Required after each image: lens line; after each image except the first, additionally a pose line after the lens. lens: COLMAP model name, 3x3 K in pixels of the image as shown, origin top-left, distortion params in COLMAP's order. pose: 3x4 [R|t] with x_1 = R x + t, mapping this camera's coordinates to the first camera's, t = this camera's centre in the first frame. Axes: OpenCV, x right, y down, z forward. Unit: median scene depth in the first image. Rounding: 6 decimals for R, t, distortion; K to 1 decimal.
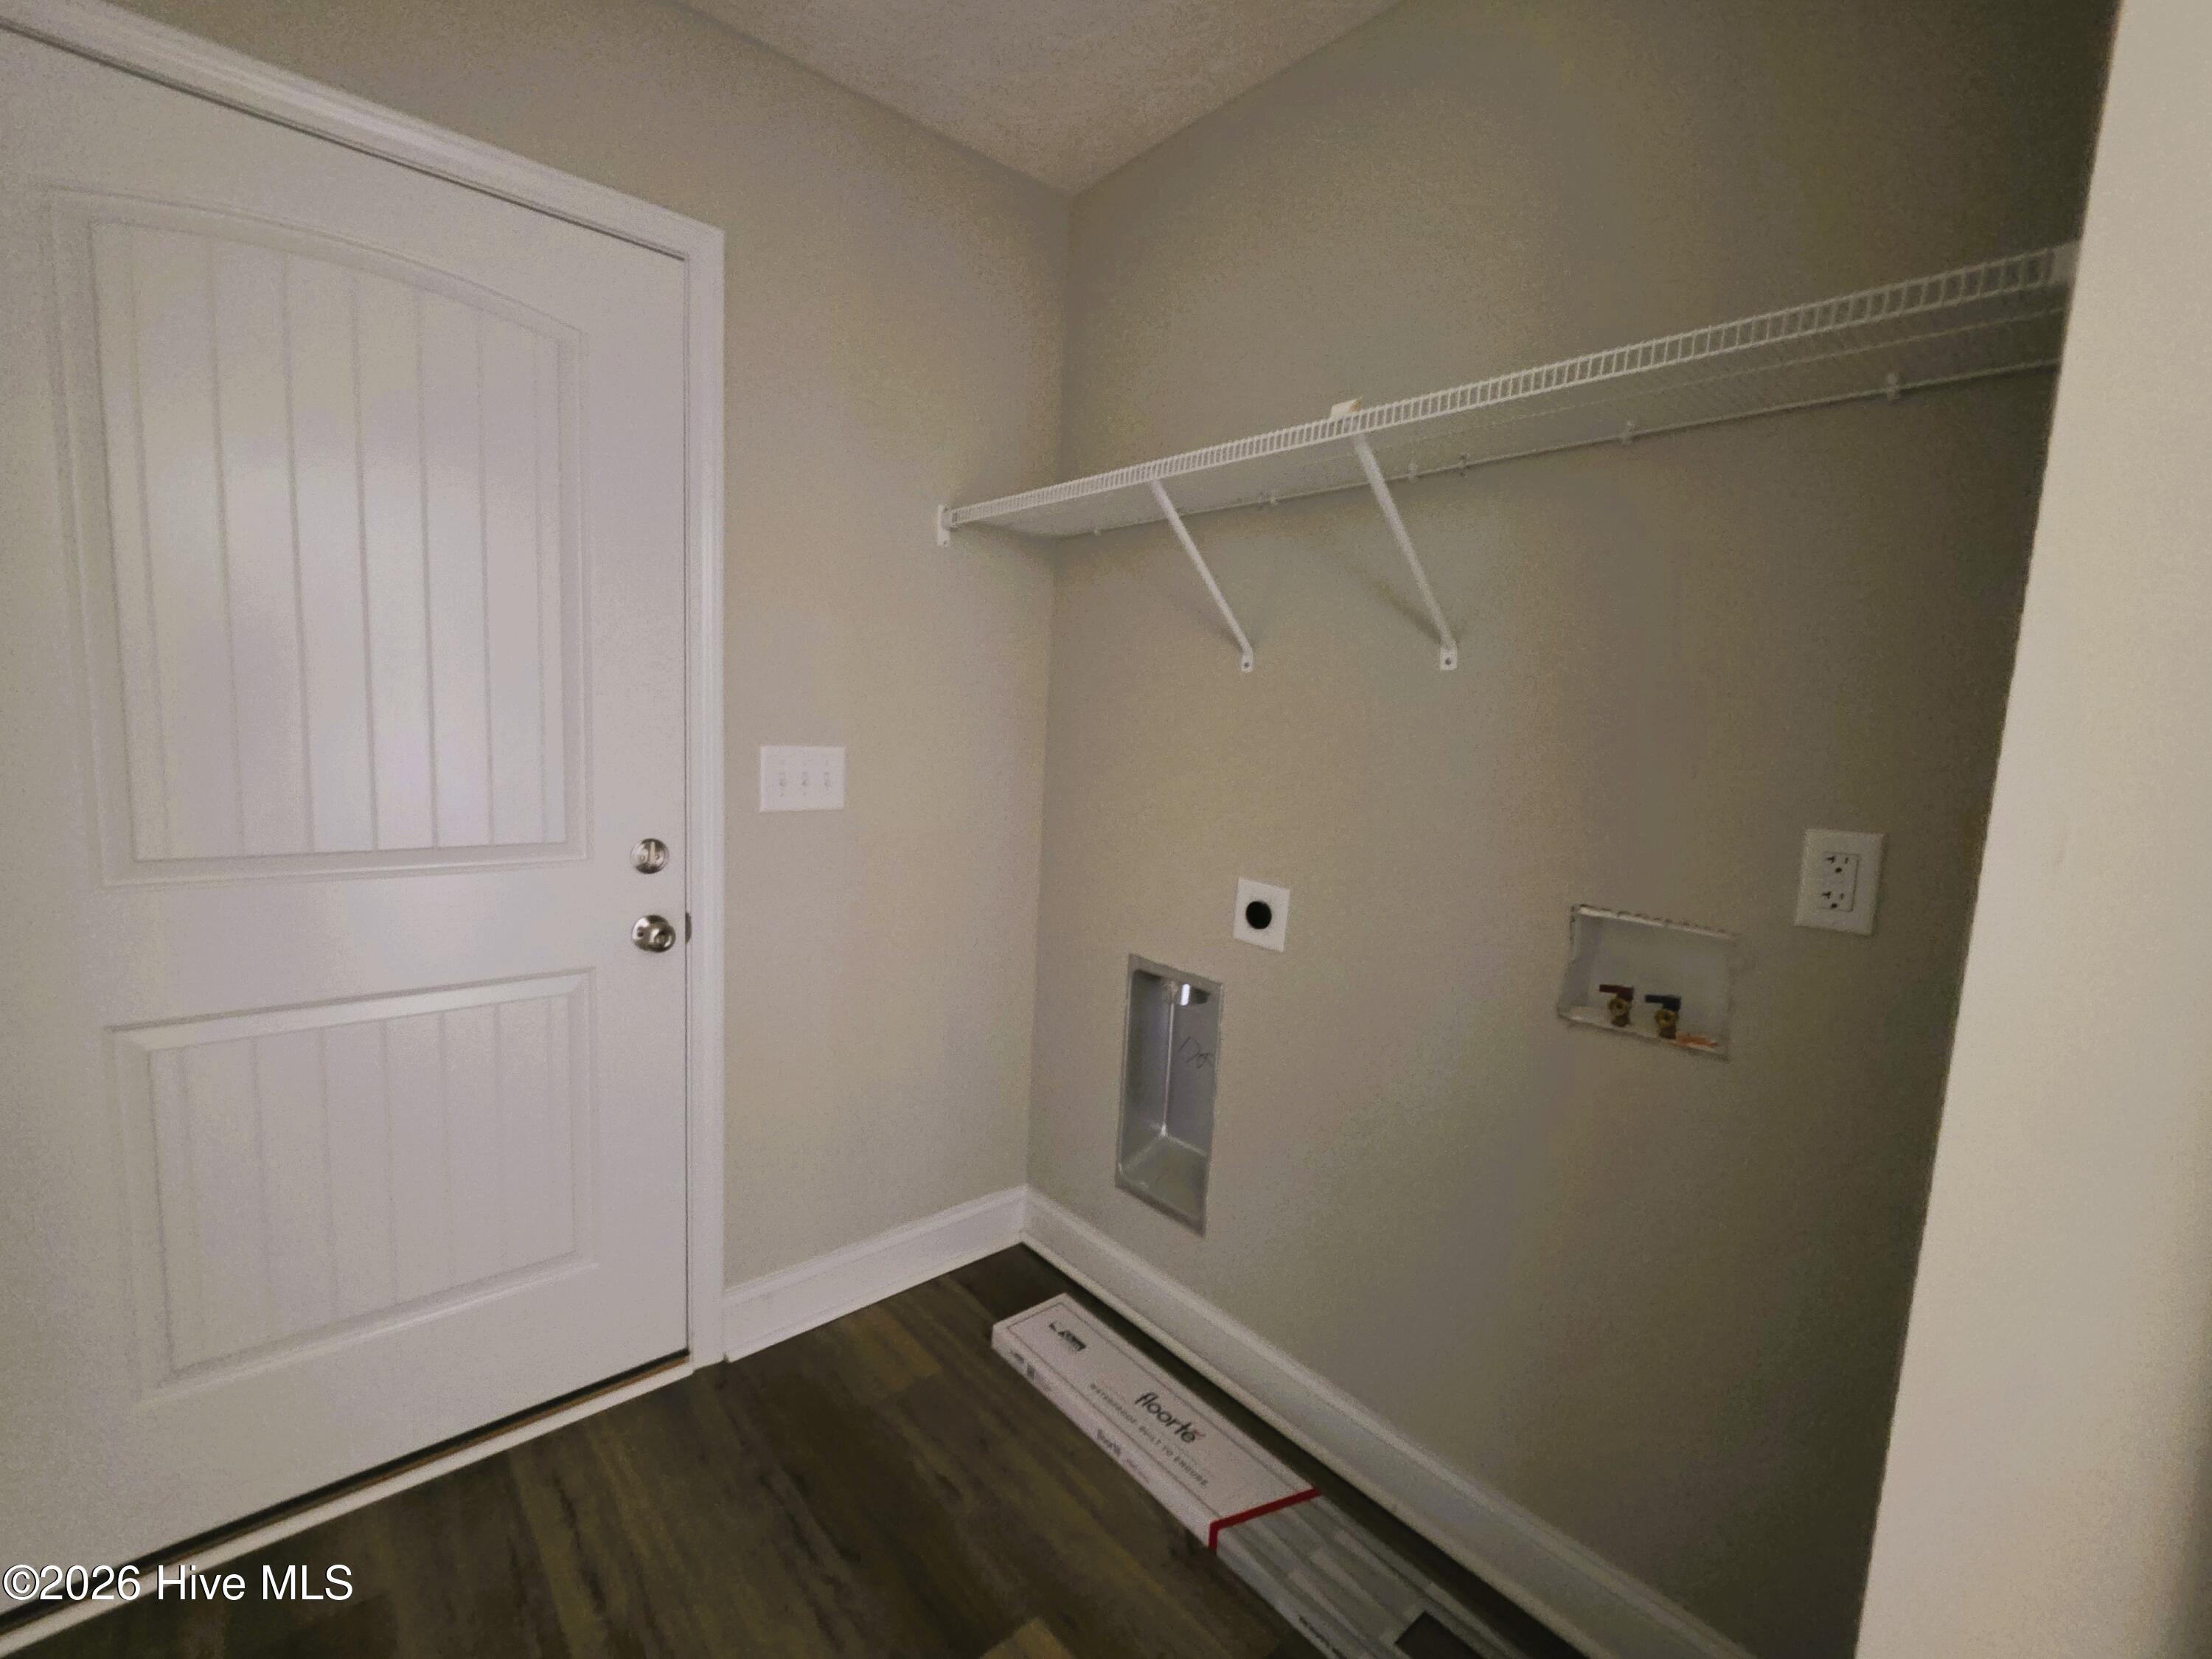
lens RADIAL K [[958.2, 0, 1104.0], [0, 958.2, 828.0], [0, 0, 1]] dist [-0.003293, 0.000500]
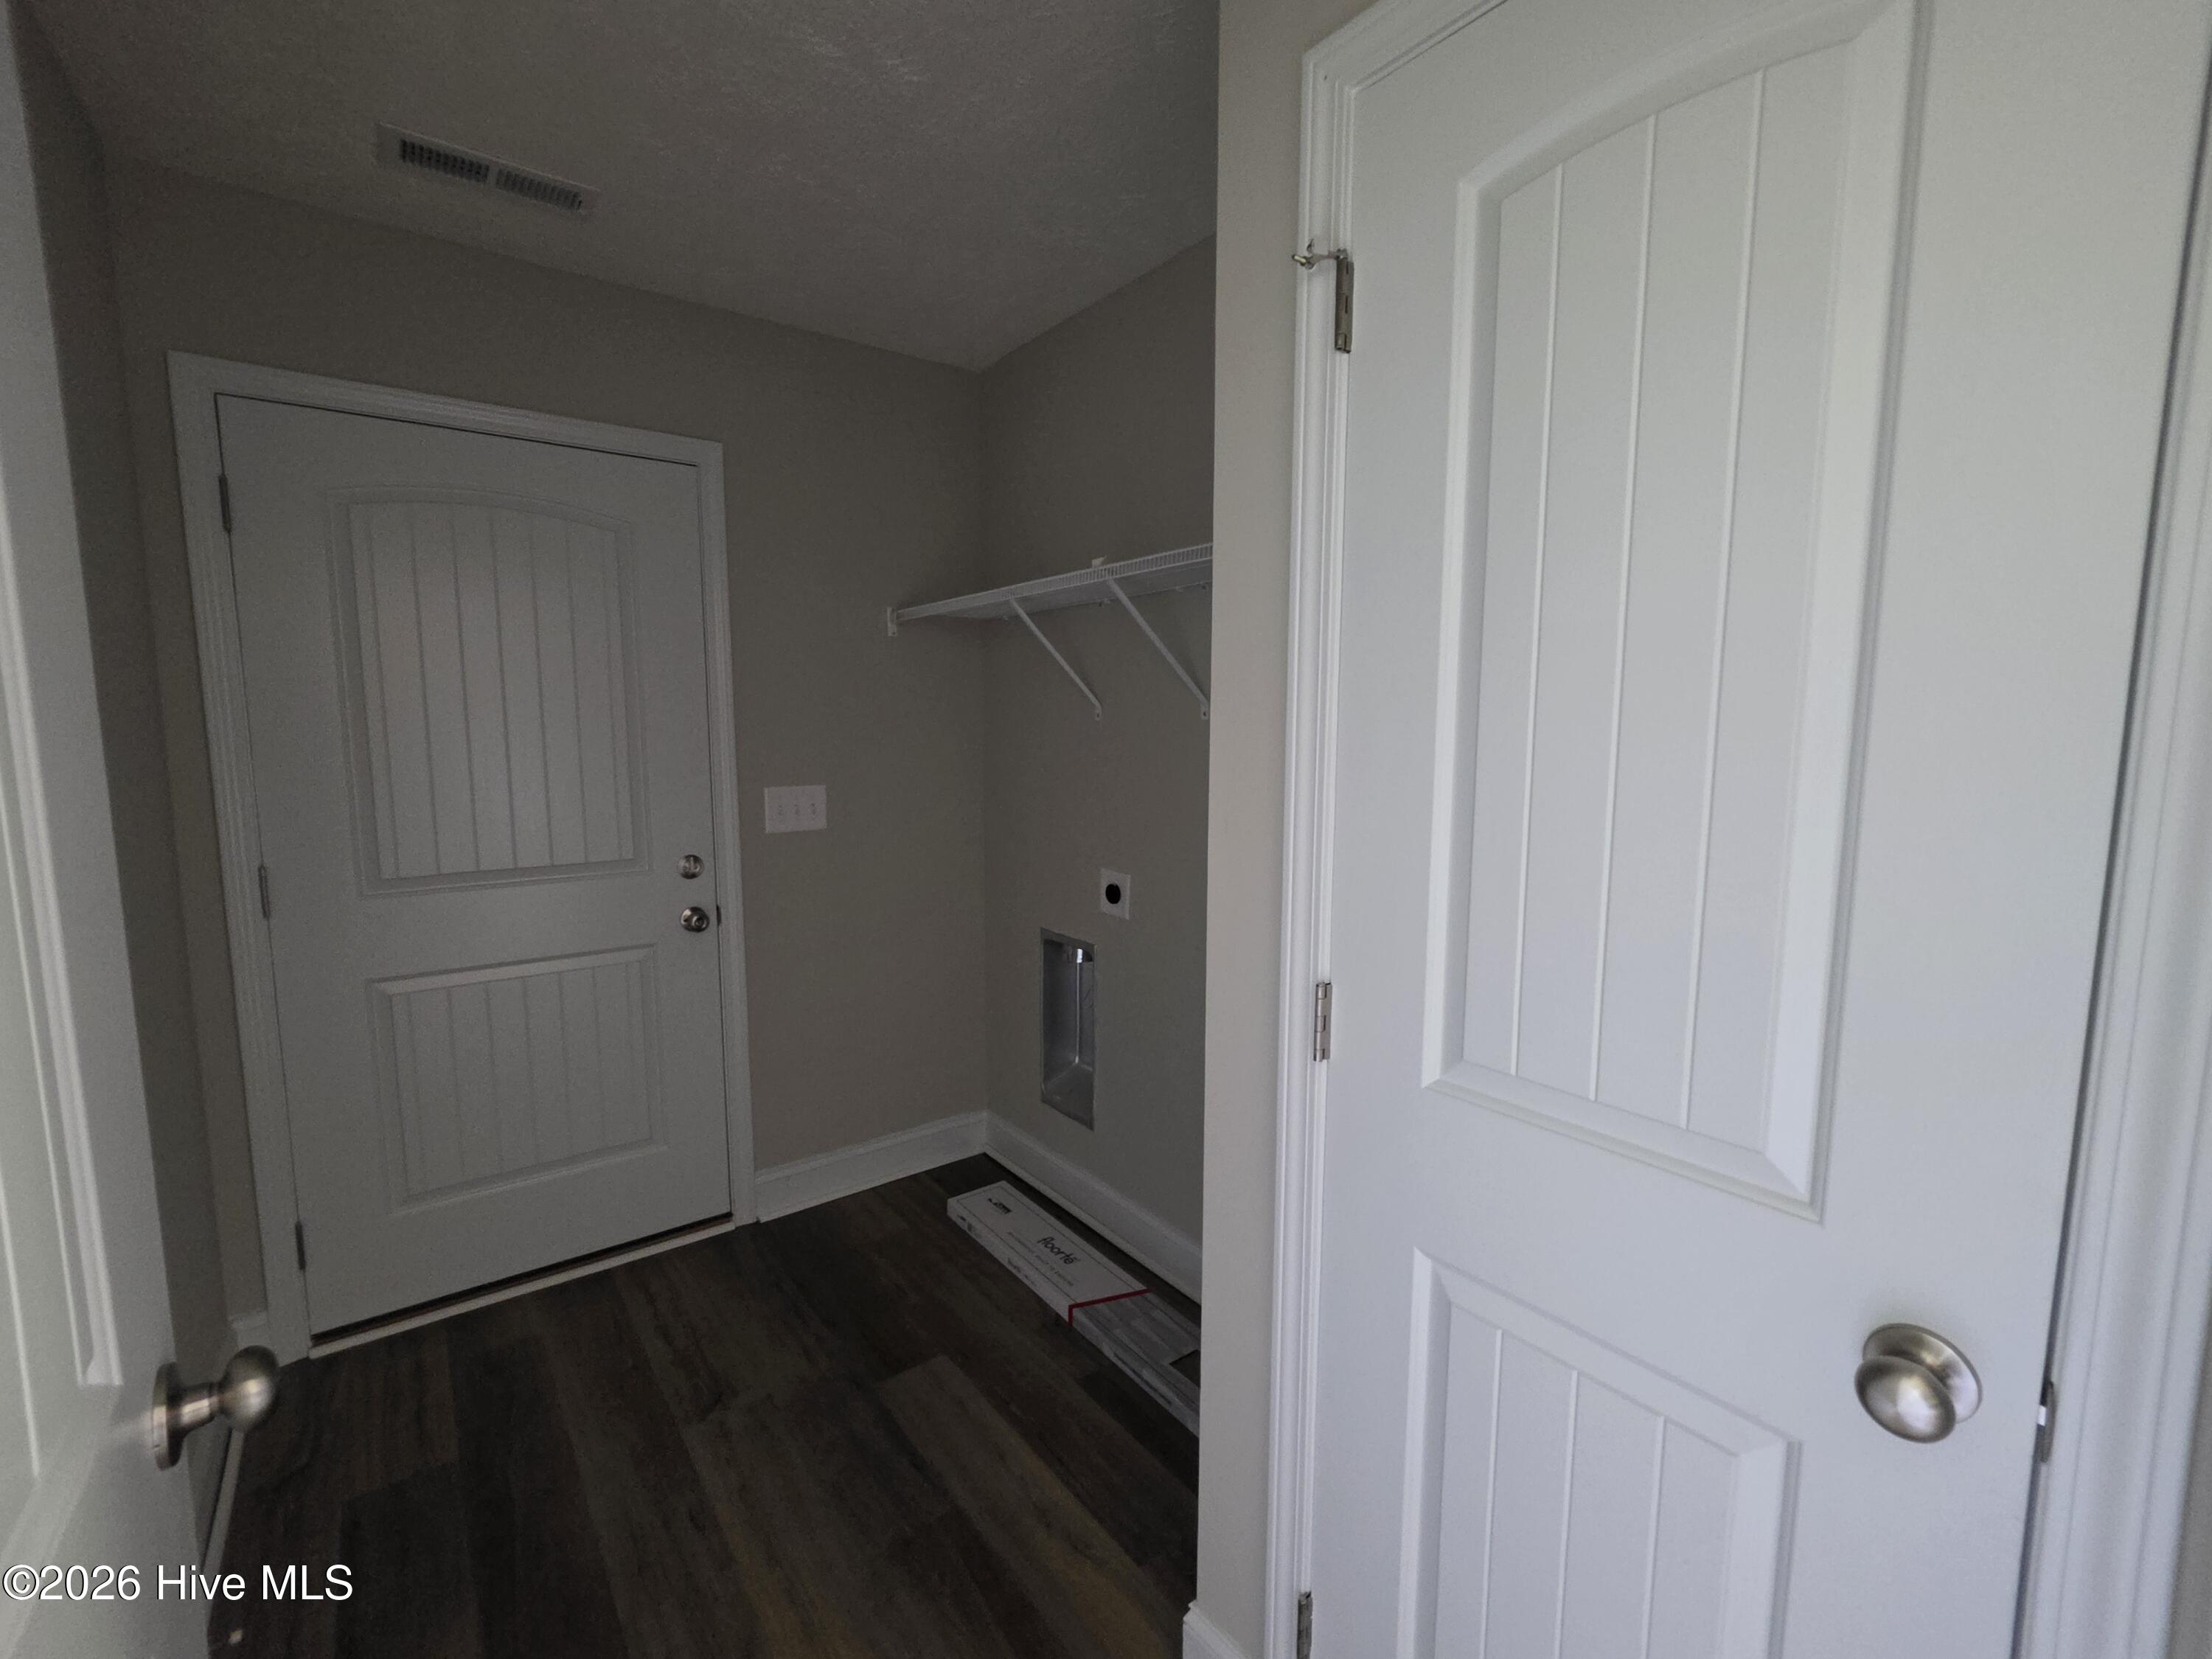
lens RADIAL K [[958.2, 0, 1108.0], [0, 958.2, 830.6], [0, 0, 1]] dist [-0.003293, 0.000500]
pose [[0.996485, -0.037618, -0.074850, 0.266127], [0.037430, 0.999292, -0.003908, 0.003358], [0.074944, 0.001093, 0.997187, -0.401580]]
